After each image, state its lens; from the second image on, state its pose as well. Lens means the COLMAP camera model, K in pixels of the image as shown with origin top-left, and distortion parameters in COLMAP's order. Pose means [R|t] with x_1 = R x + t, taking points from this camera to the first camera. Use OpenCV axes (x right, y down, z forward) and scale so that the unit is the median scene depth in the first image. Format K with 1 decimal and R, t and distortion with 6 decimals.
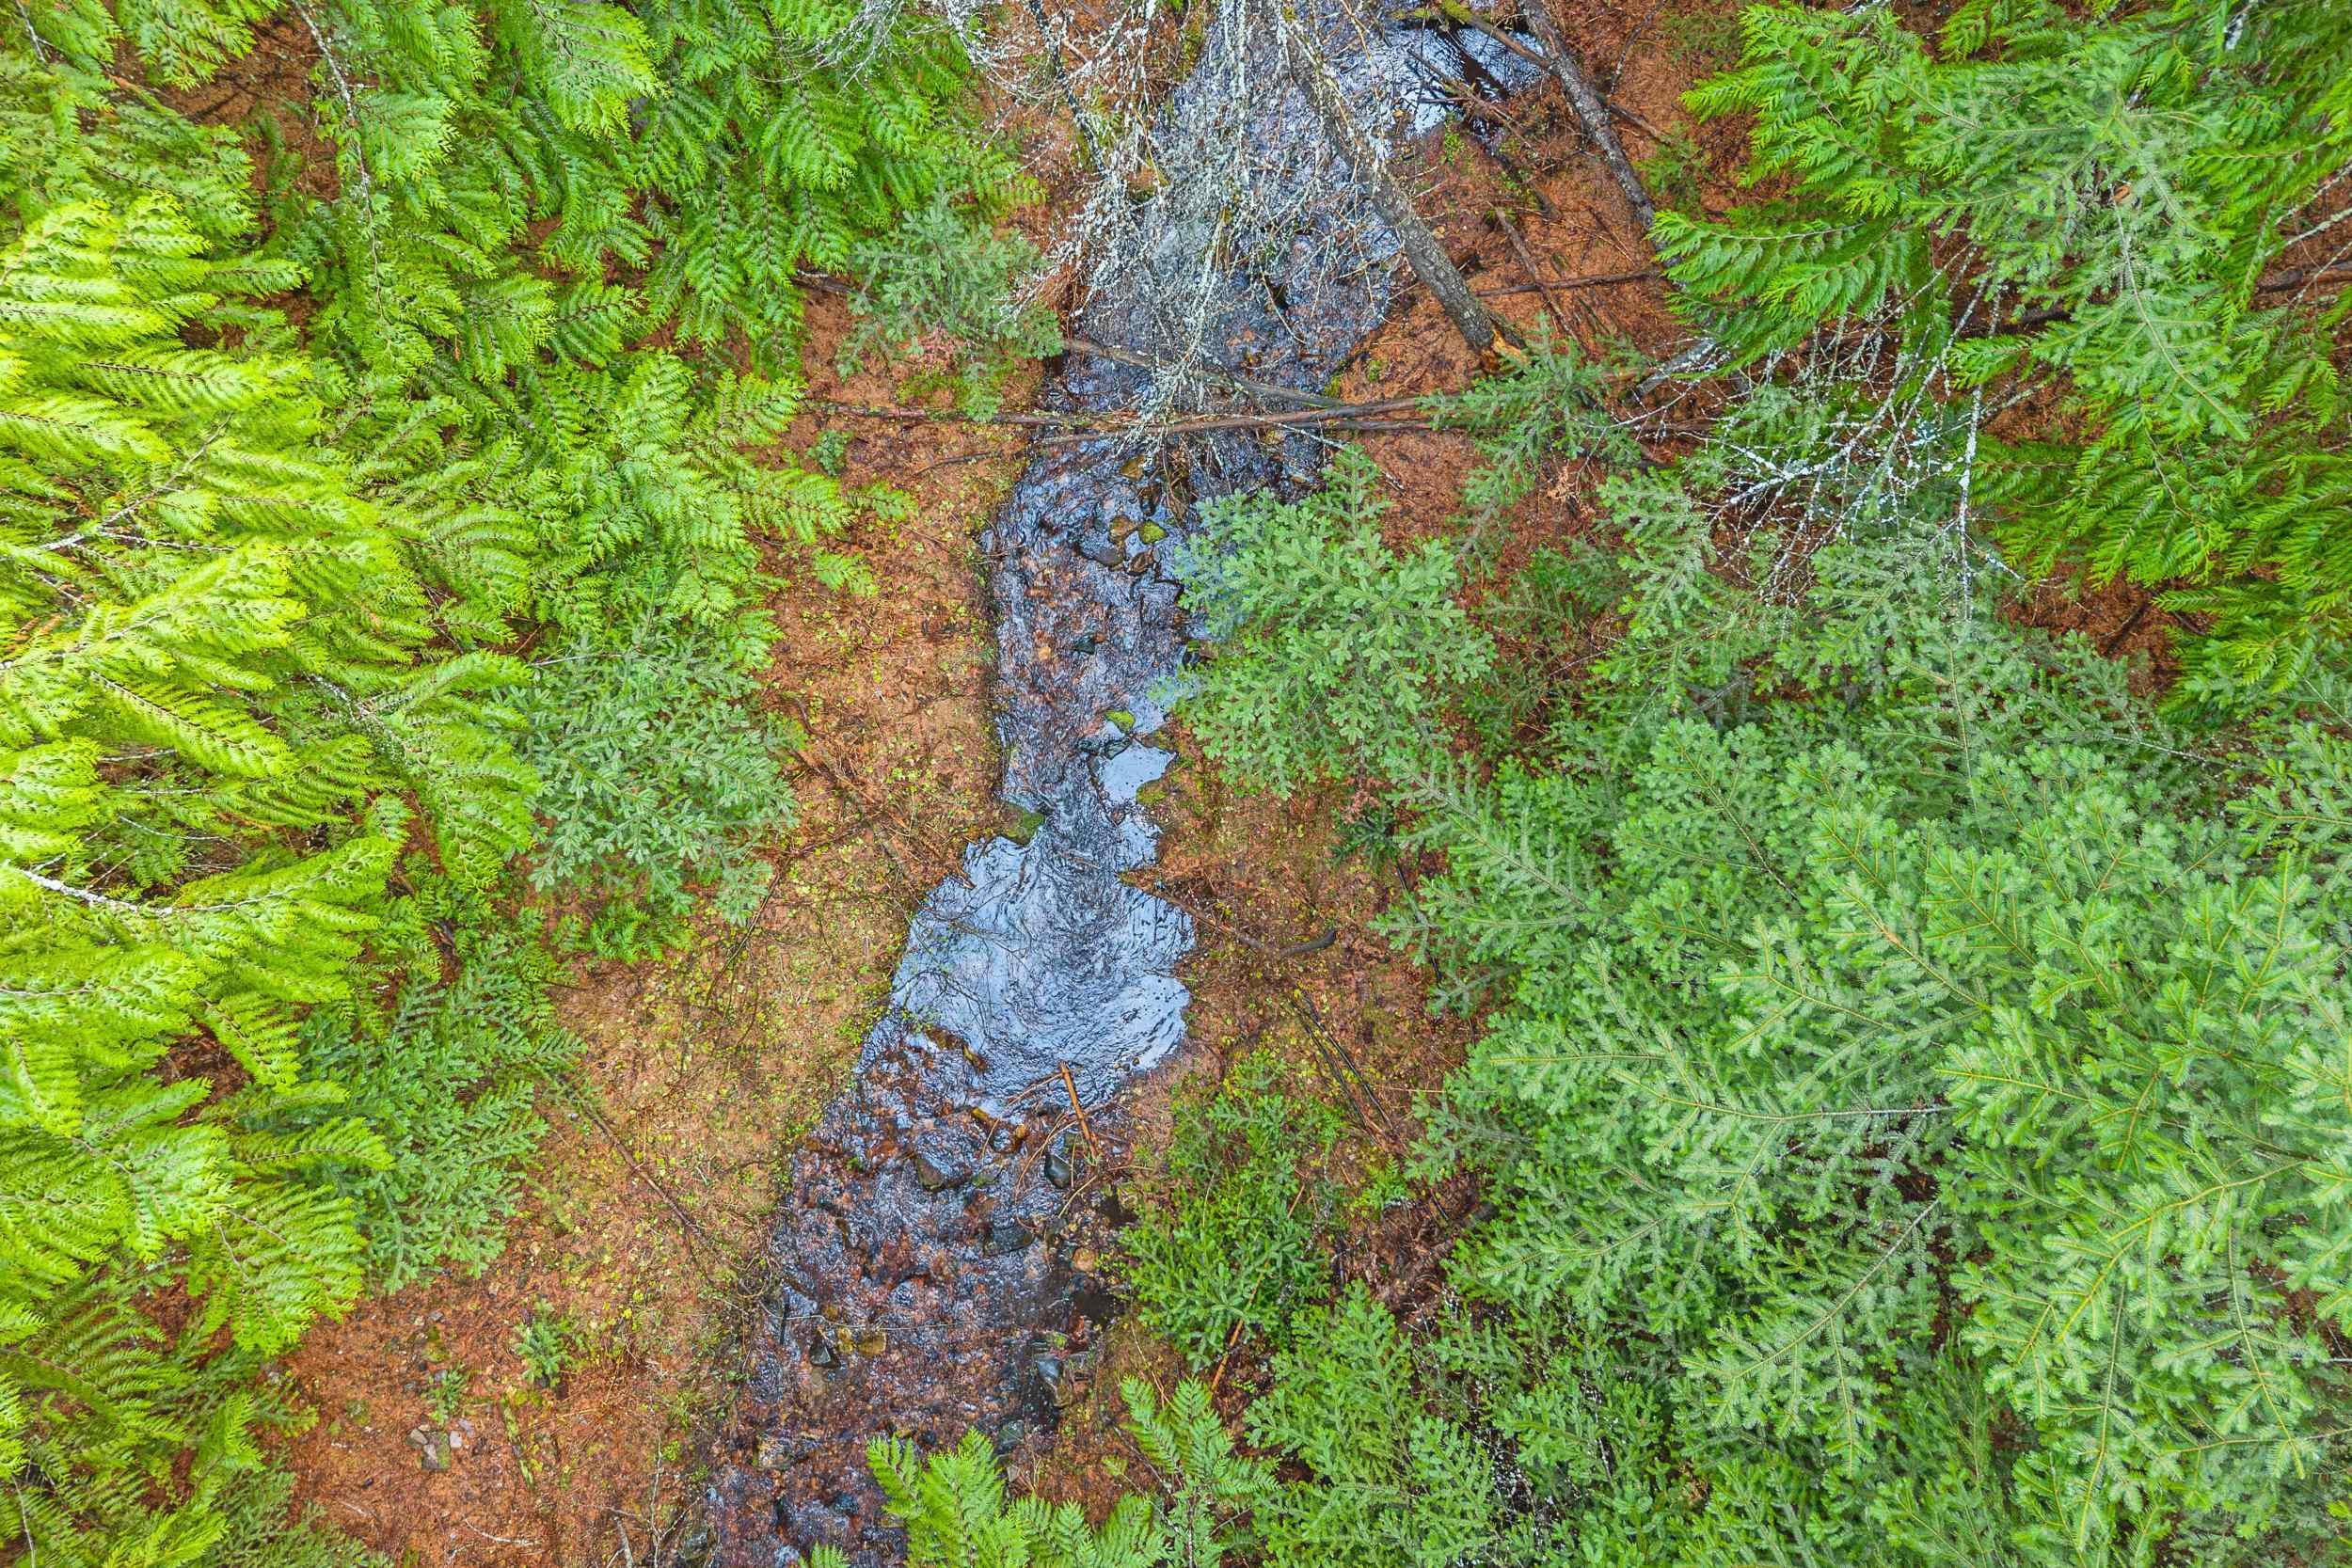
lens RADIAL K [[1518.6, 0, 1183.0], [0, 1518.6, 780.2], [0, 0, 1]] dist [0.002718, -0.000935]
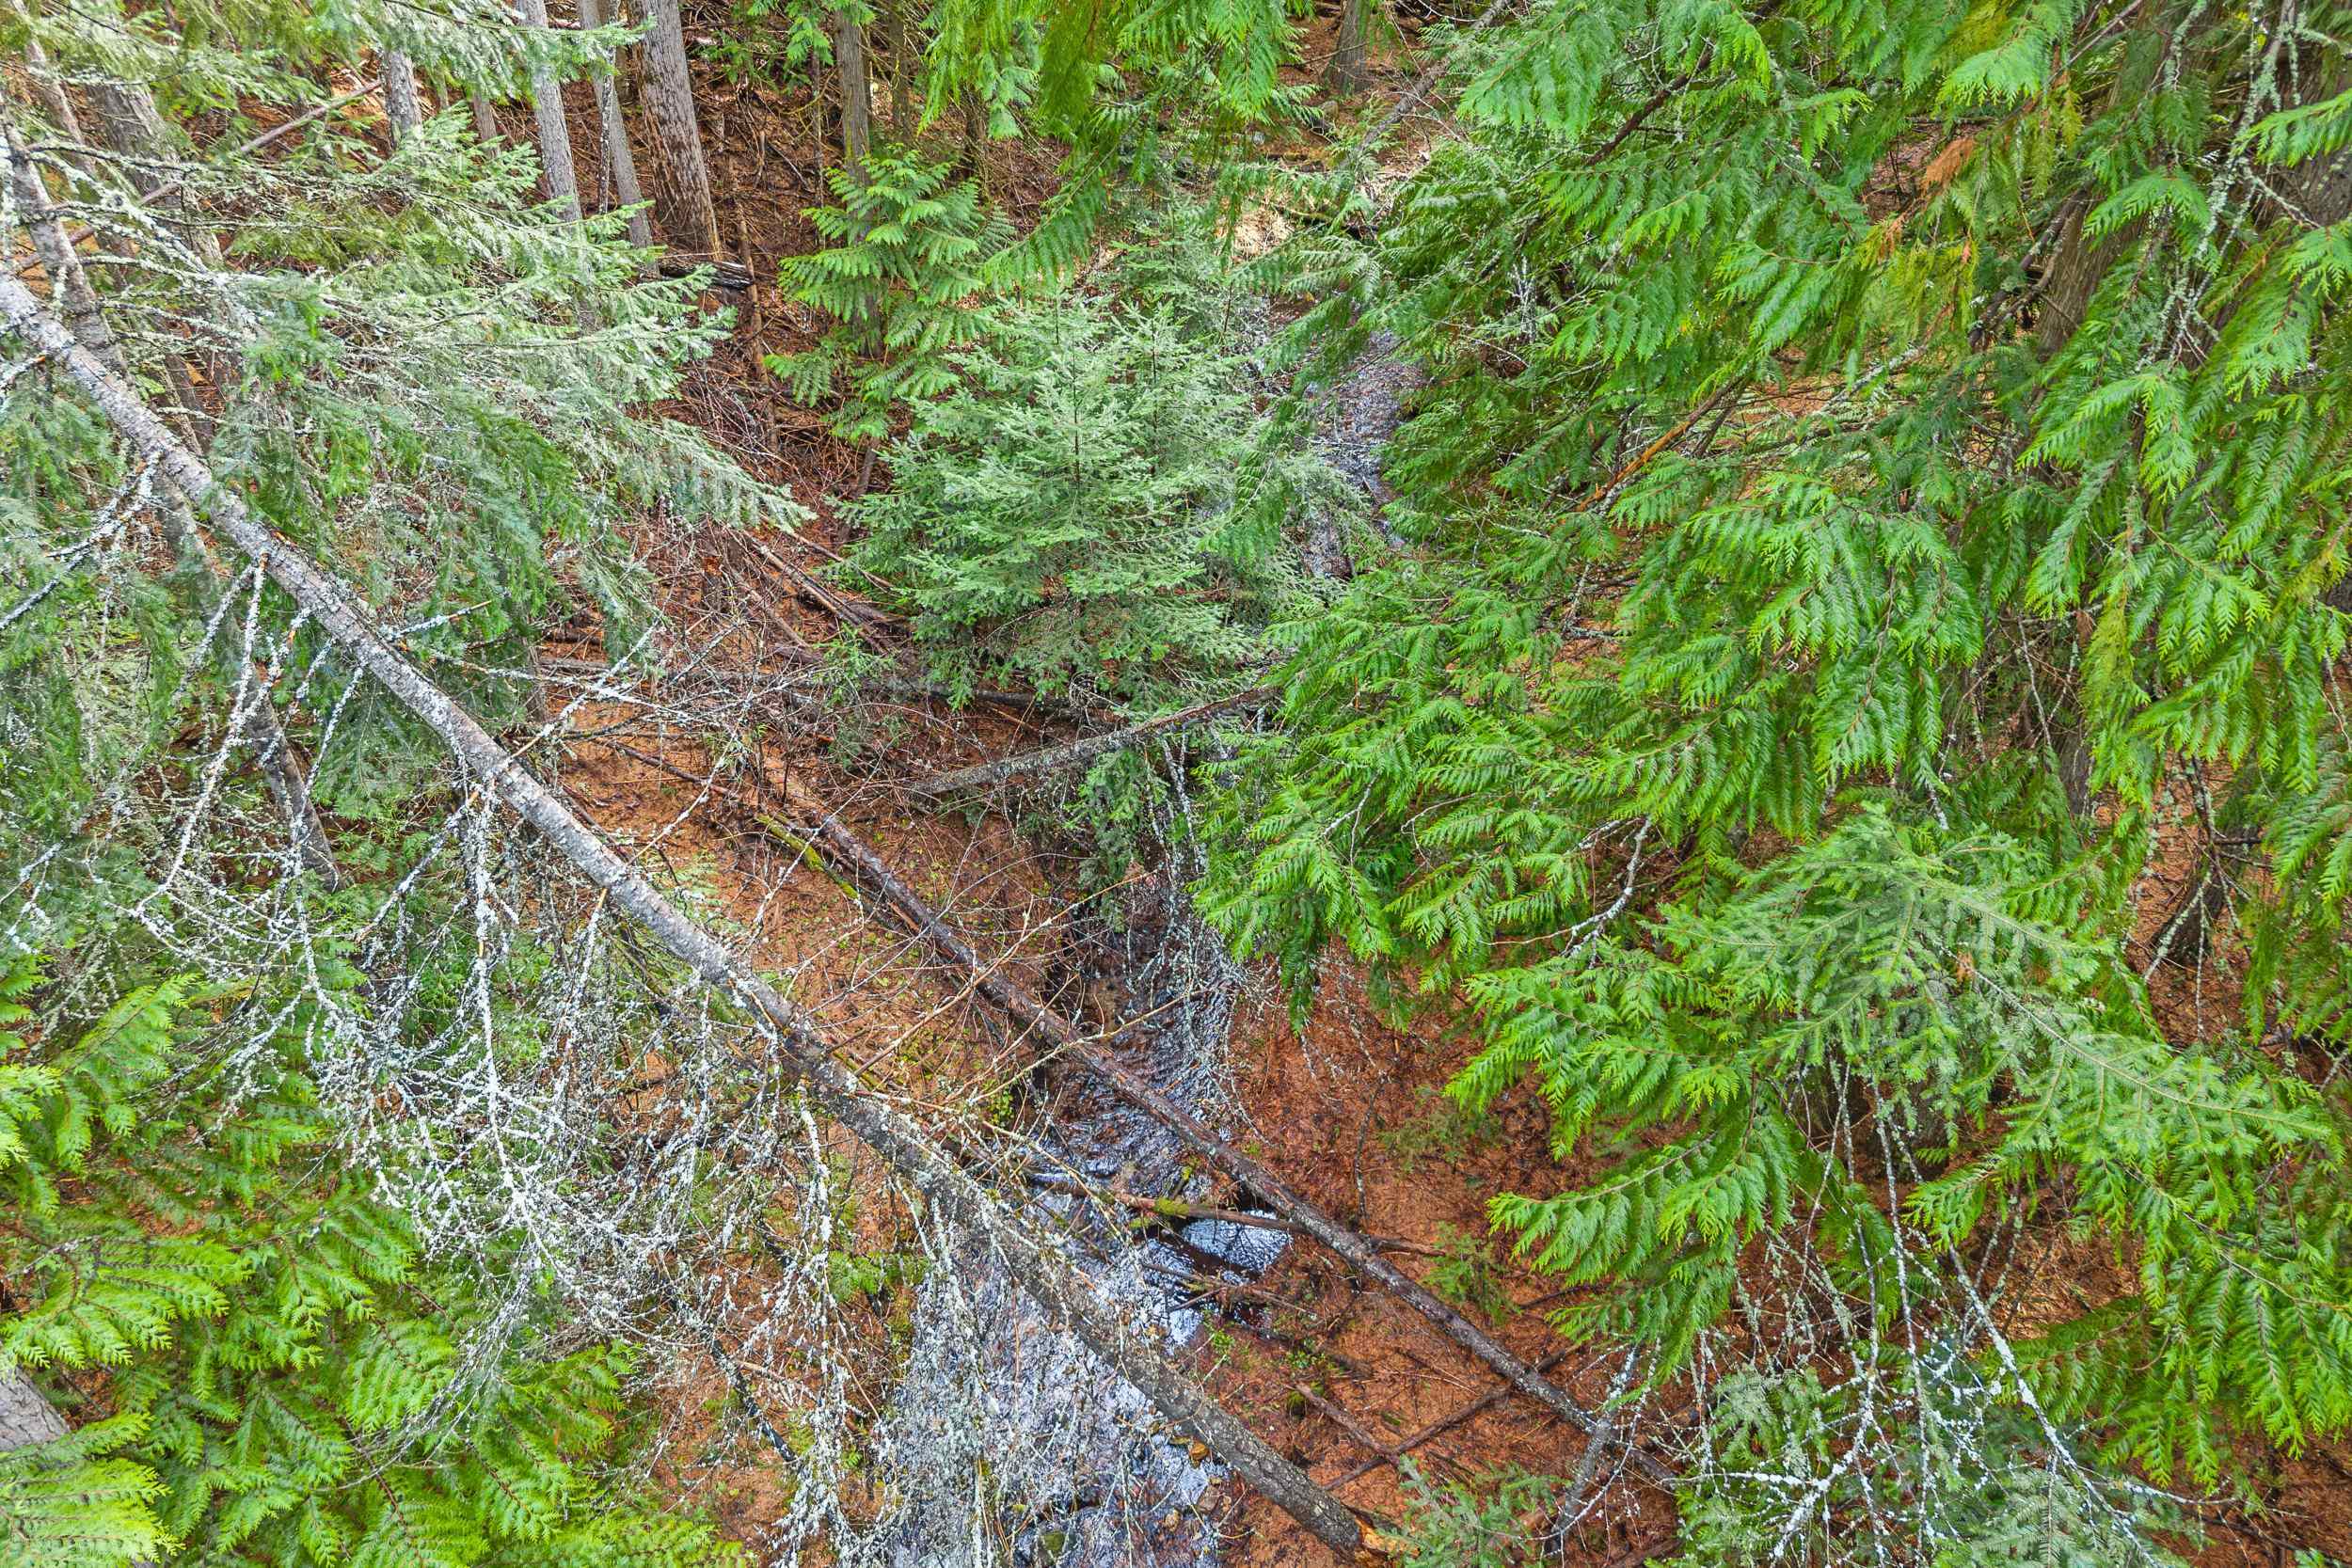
lens RADIAL K [[1518.6, 0, 1183.0], [0, 1518.6, 780.2], [0, 0, 1]] dist [0.002718, -0.000935]
pose [[0.937085, -0.225717, 0.266315, -0.004015], [0.349076, 0.596607, -0.722638, 0.016435], [0.004226, 0.770138, 0.637864, 0.279348]]
